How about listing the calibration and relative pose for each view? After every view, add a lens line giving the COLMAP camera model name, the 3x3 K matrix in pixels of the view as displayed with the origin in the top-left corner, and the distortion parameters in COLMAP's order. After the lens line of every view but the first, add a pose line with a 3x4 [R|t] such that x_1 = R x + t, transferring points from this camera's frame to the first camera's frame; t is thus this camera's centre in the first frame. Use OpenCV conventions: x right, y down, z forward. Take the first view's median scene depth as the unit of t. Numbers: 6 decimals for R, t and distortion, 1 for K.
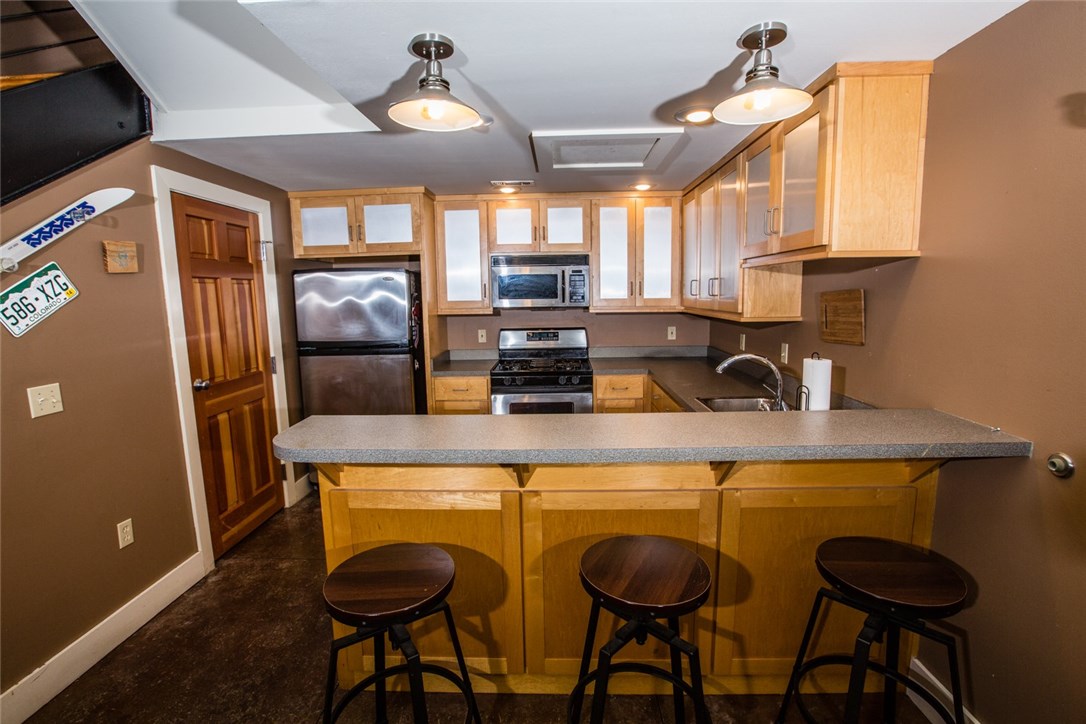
lens RADIAL K [[491.0, 0, 543.0], [0, 491.0, 362.0], [0, 0, 1]] dist [-0.059021, 0.020942]
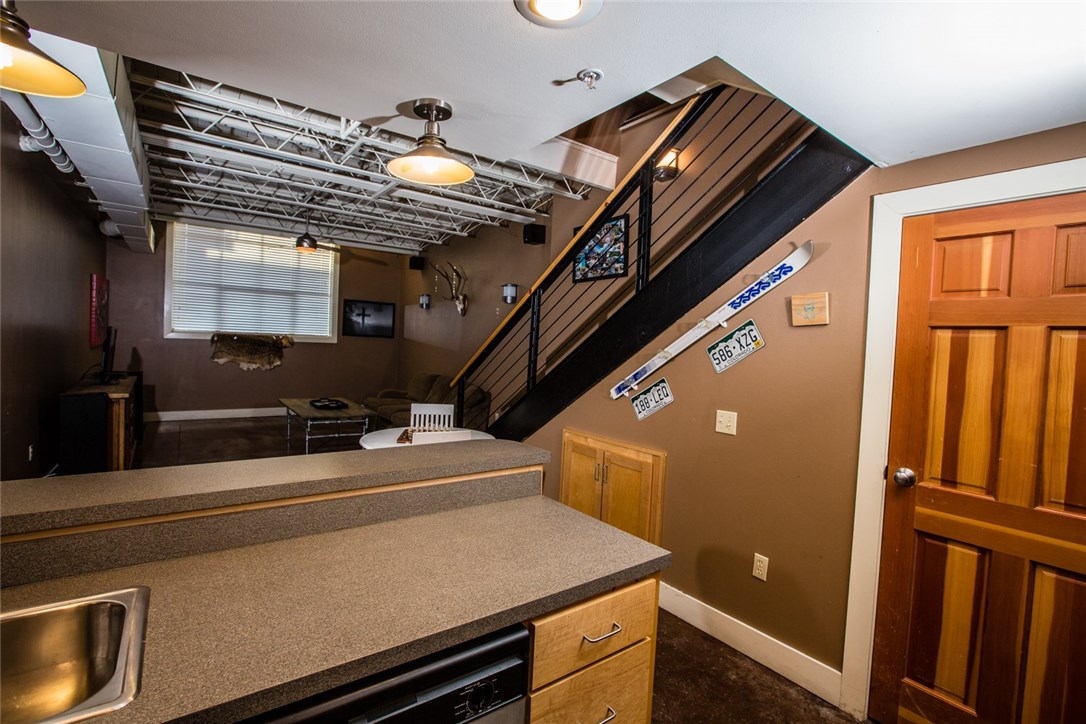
lens RADIAL K [[491.0, 0, 543.0], [0, 491.0, 362.0], [0, 0, 1]] dist [-0.059021, 0.020942]
pose [[-0.780578, 0.010075, -0.624977, 0.122576], [-0.114754, 0.980566, 0.159131, -0.144563], [0.614434, 0.195933, -0.764252, 0.996750]]
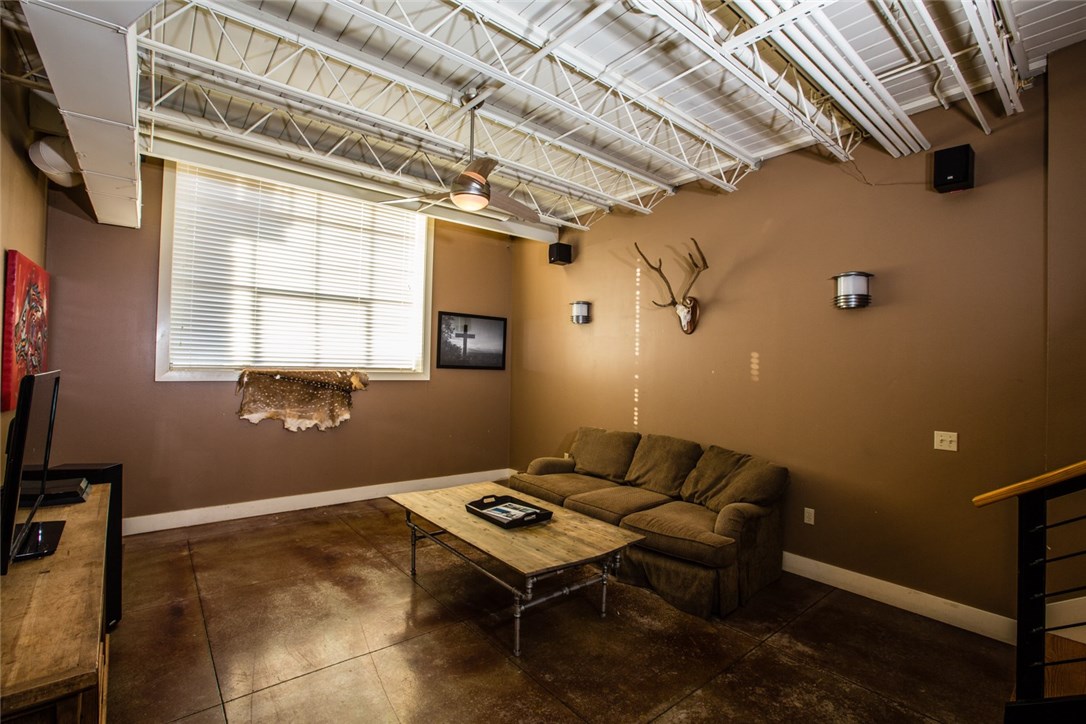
lens RADIAL K [[491.0, 0, 543.0], [0, 491.0, 362.0], [0, 0, 1]] dist [-0.059021, 0.020942]
pose [[-0.747705, -0.001400, -0.664030, 0.184737], [-0.100457, 0.988727, 0.111032, 0.030749], [0.656388, 0.149726, -0.739416, -0.354848]]
